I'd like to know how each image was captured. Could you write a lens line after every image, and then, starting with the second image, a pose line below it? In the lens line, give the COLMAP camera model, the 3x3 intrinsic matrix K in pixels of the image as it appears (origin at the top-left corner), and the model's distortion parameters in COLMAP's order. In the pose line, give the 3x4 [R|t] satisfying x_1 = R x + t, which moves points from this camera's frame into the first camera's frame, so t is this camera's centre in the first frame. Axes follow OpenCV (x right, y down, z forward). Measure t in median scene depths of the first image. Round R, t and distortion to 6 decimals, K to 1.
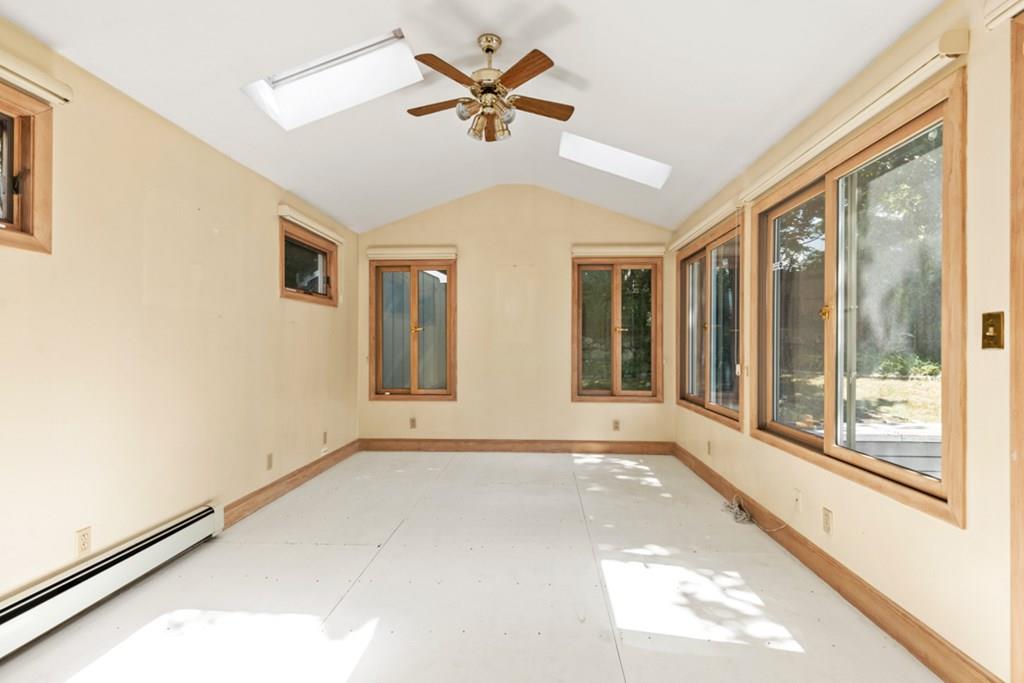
lens RADIAL K [[462.6, 0, 519.3], [0, 462.6, 343.8], [0, 0, 1]] dist [0.007022, -0.001281]
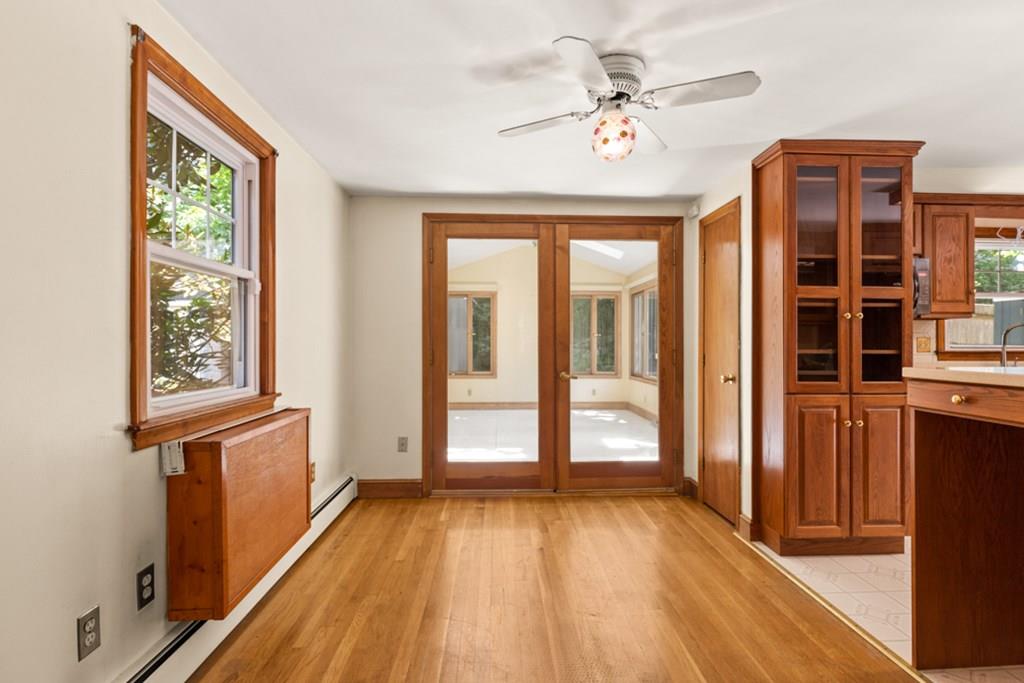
lens RADIAL K [[480.5, 0, 541.1], [0, 480.5, 339.1], [0, 0, 1]] dist [0.007227, -0.001456]
pose [[0.991339, 0.002869, 0.131298, -0.212383], [-0.001922, 0.999971, -0.007343, -0.002005], [-0.131315, 0.007028, 0.991316, -0.708648]]
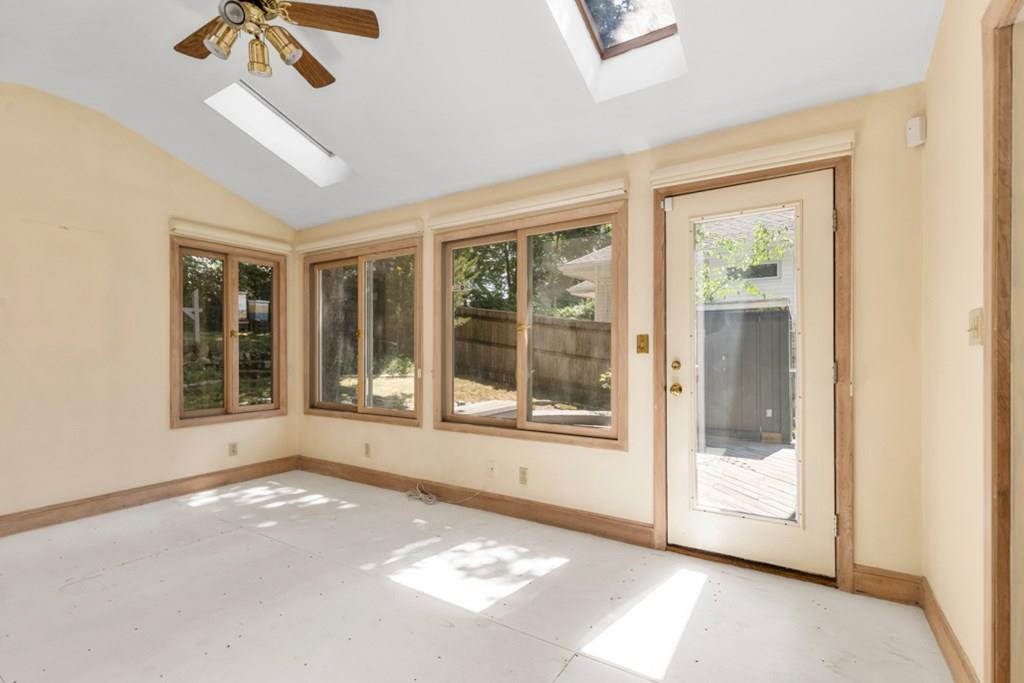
lens RADIAL K [[462.6, 0, 516.8], [0, 462.6, 352.4], [0, 0, 1]] dist [0.007022, -0.001281]
pose [[0.491036, -0.005220, 0.871124, -0.275835], [0.001040, 0.999985, 0.005406, -0.001299], [-0.871139, -0.001748, 0.491034, 0.157194]]
